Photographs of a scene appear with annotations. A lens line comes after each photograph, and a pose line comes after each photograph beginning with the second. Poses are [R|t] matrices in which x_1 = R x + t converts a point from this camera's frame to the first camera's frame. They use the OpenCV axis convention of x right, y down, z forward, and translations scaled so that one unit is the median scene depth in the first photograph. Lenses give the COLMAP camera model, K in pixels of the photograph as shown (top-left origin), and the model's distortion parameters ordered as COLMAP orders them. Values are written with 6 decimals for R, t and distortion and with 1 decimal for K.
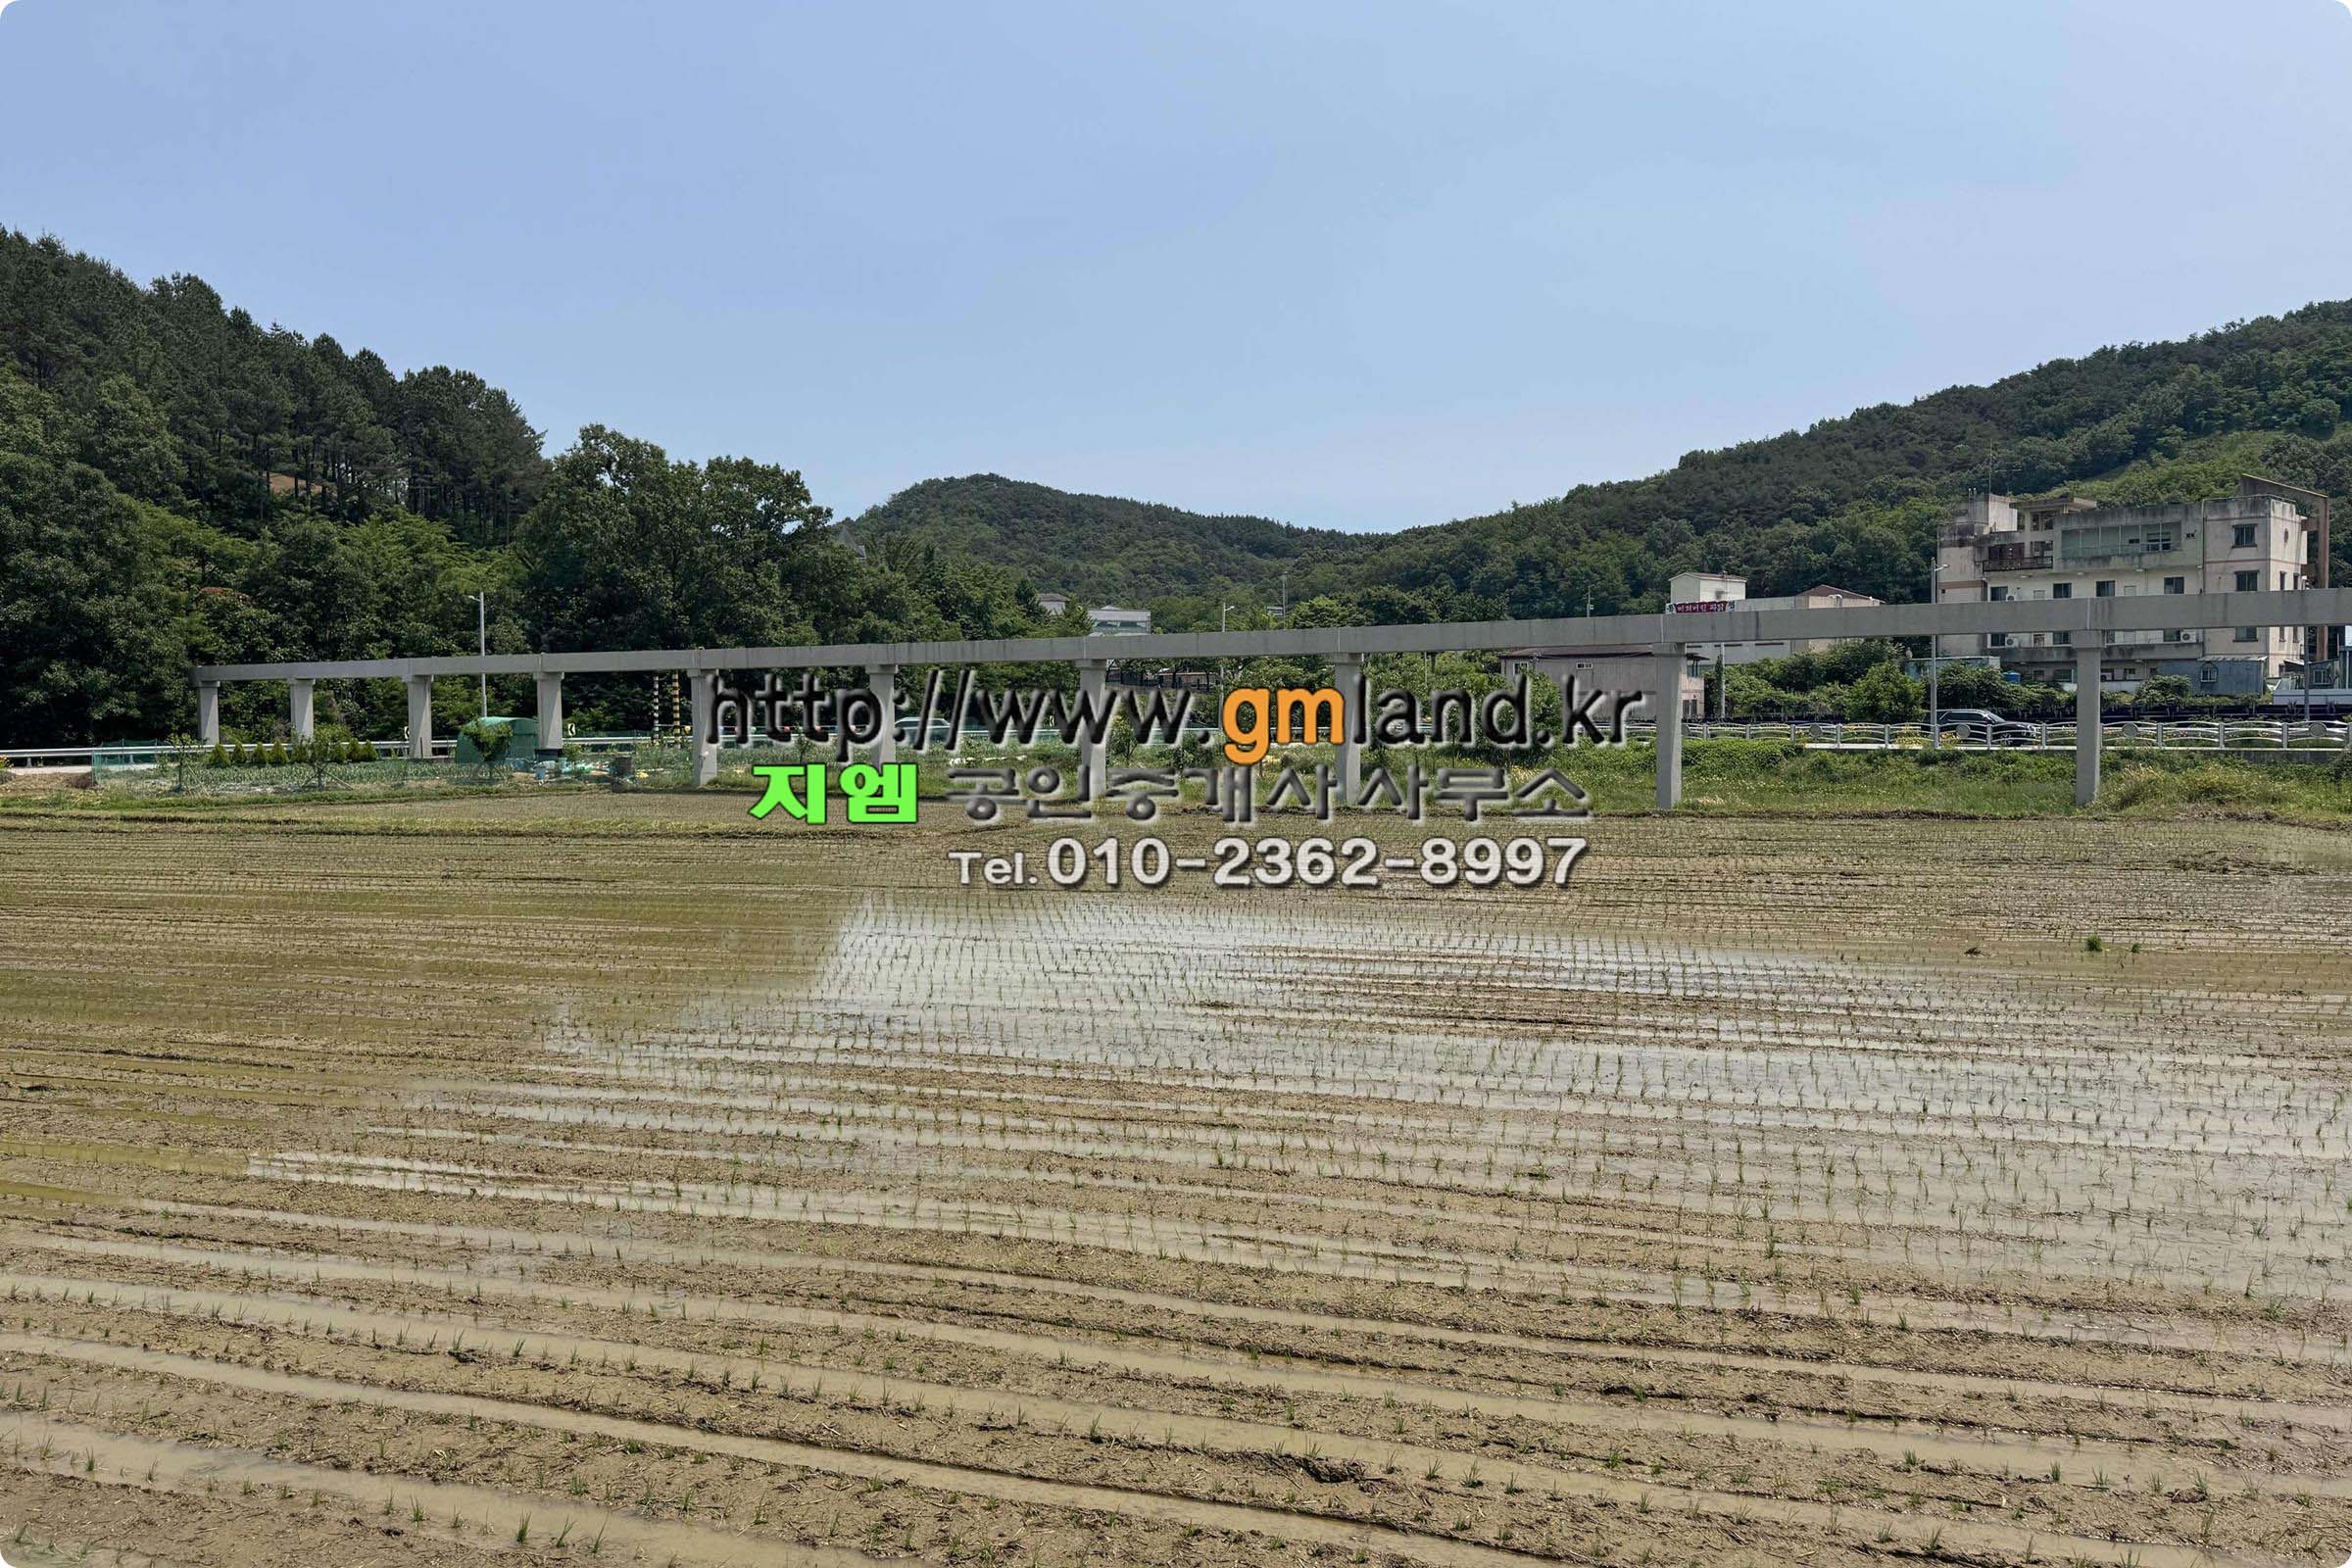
lens RADIAL K [[1634.1, 0, 1180.5], [0, 1634.1, 770.9], [0, 0, 1]] dist [0.066109, -0.102637]
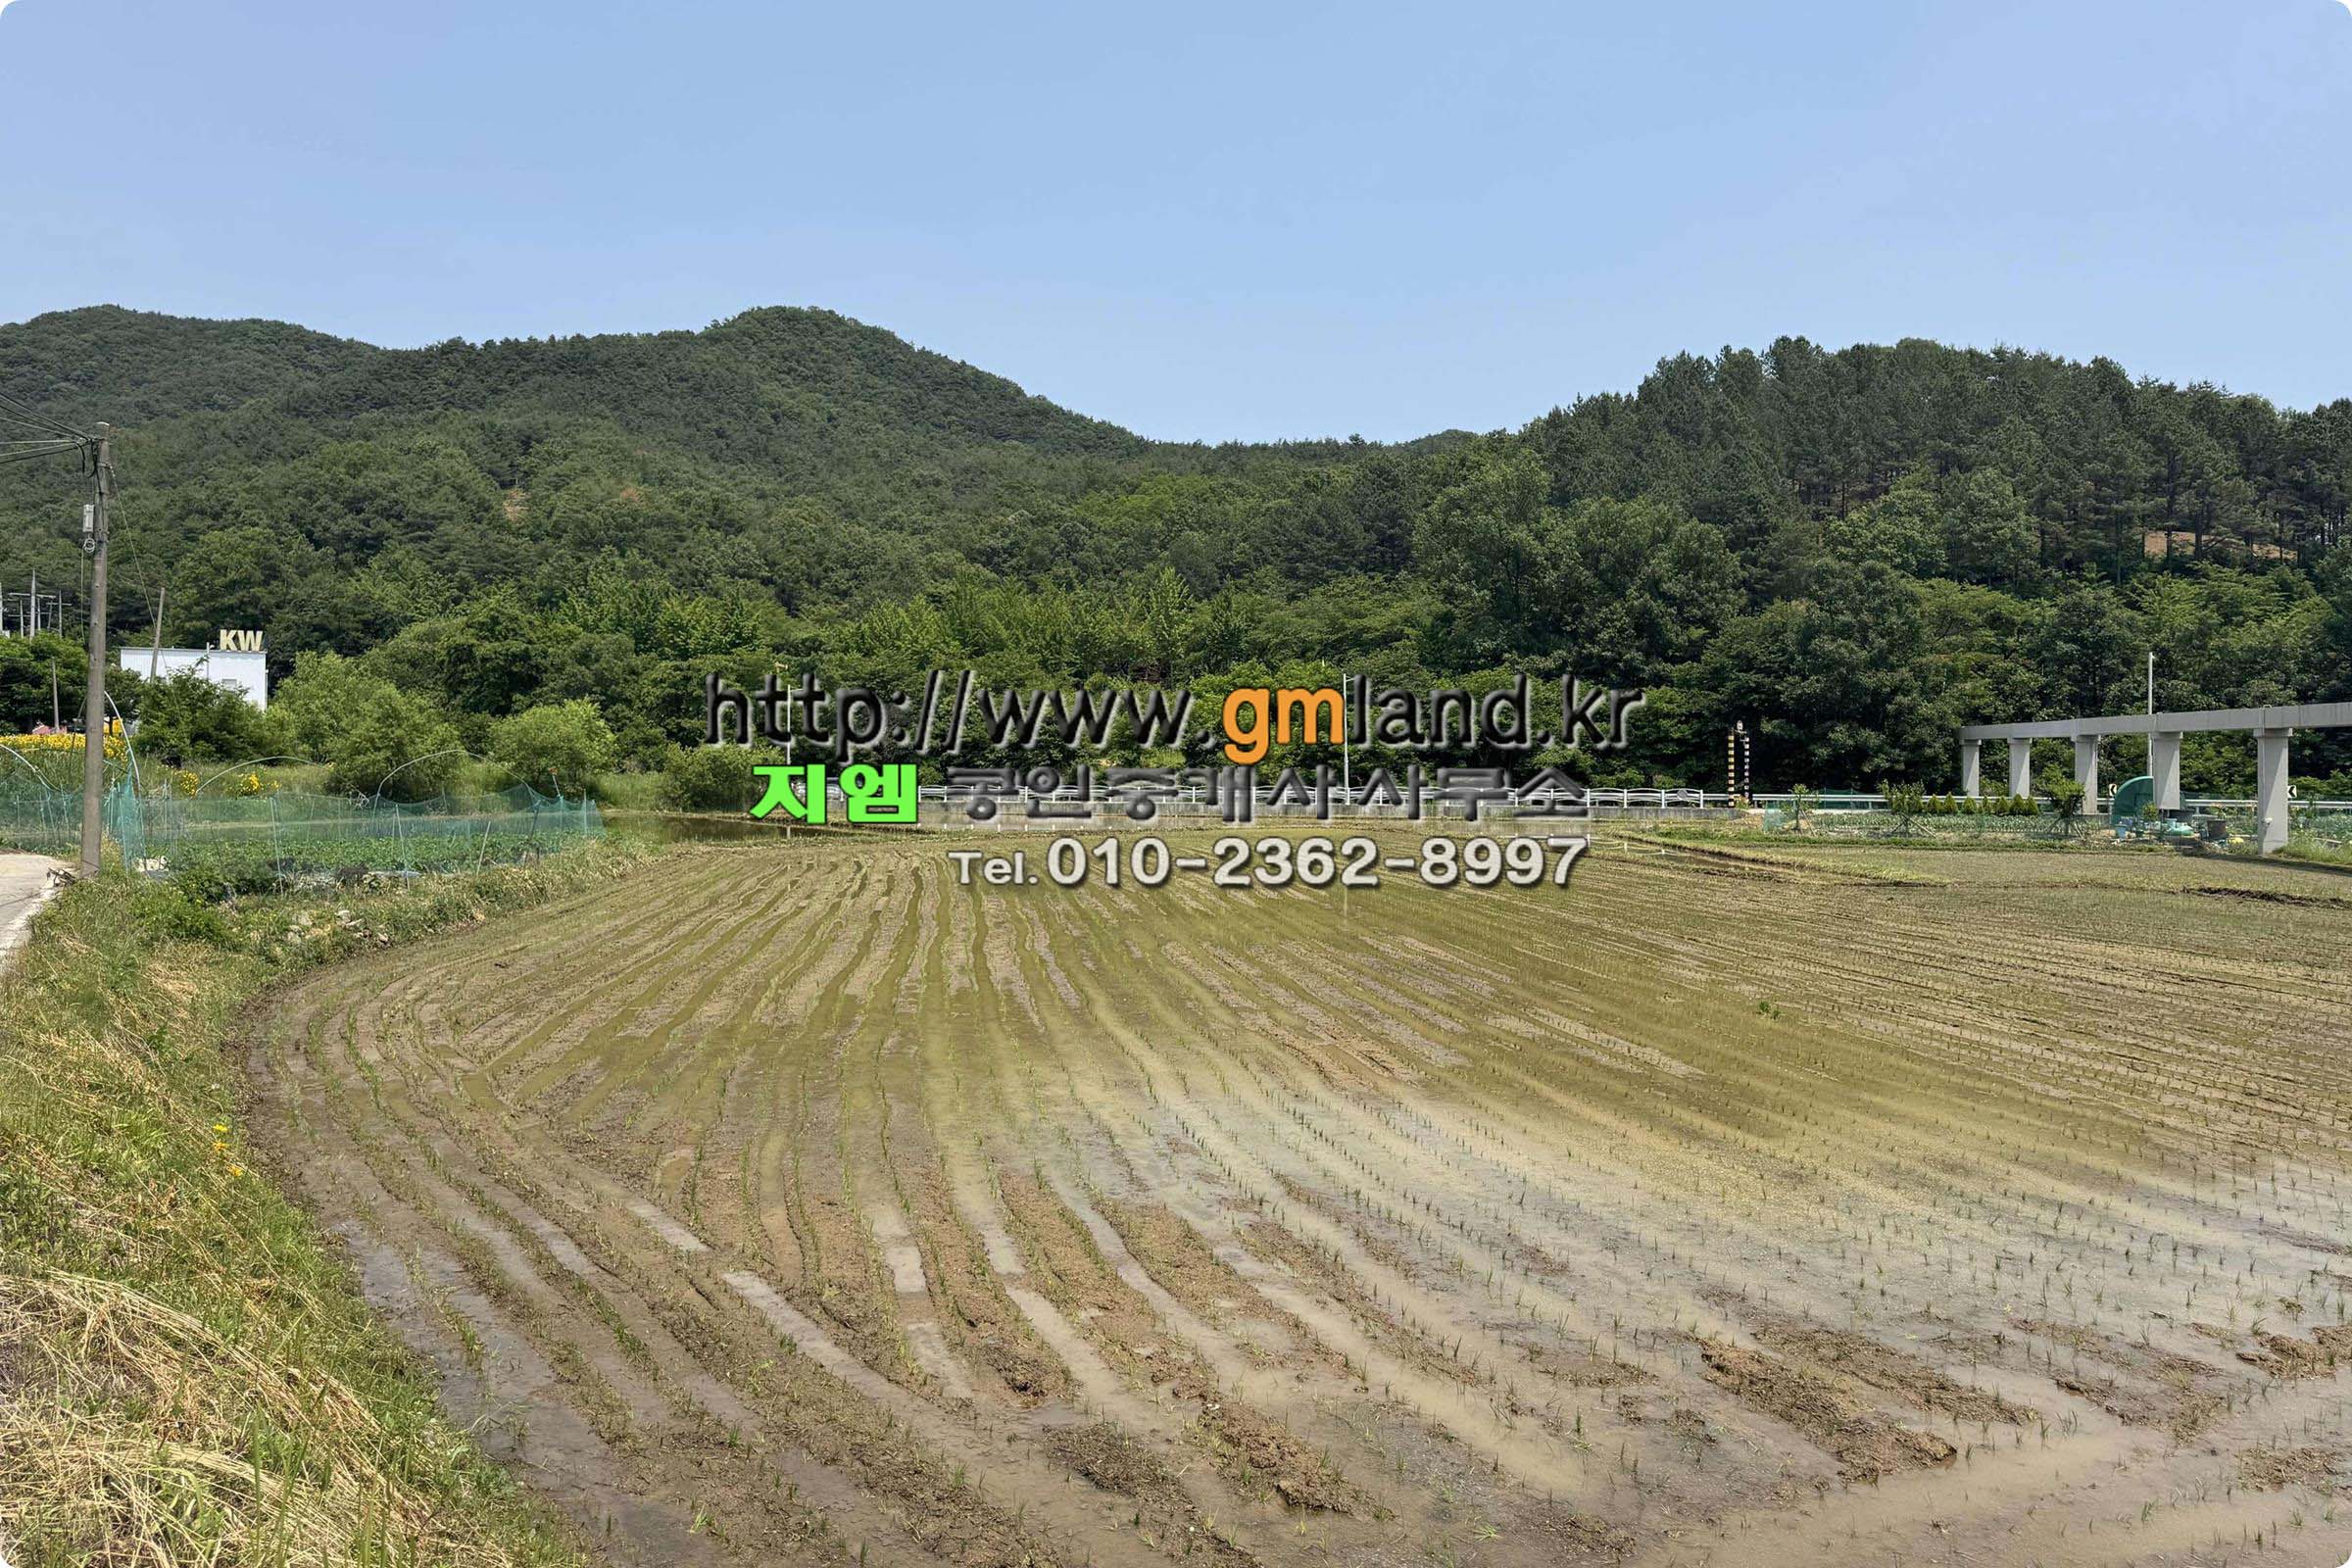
lens RADIAL K [[1679.5, 0, 1163.3], [0, 1679.5, 786.2], [0, 0, 1]] dist [0.076941, -0.107233]
pose [[0.400666, 0.025604, -0.915867, 0.266249], [-0.046394, 0.998894, 0.007629, -0.006169], [0.915049, 0.039434, 0.401410, 0.028336]]
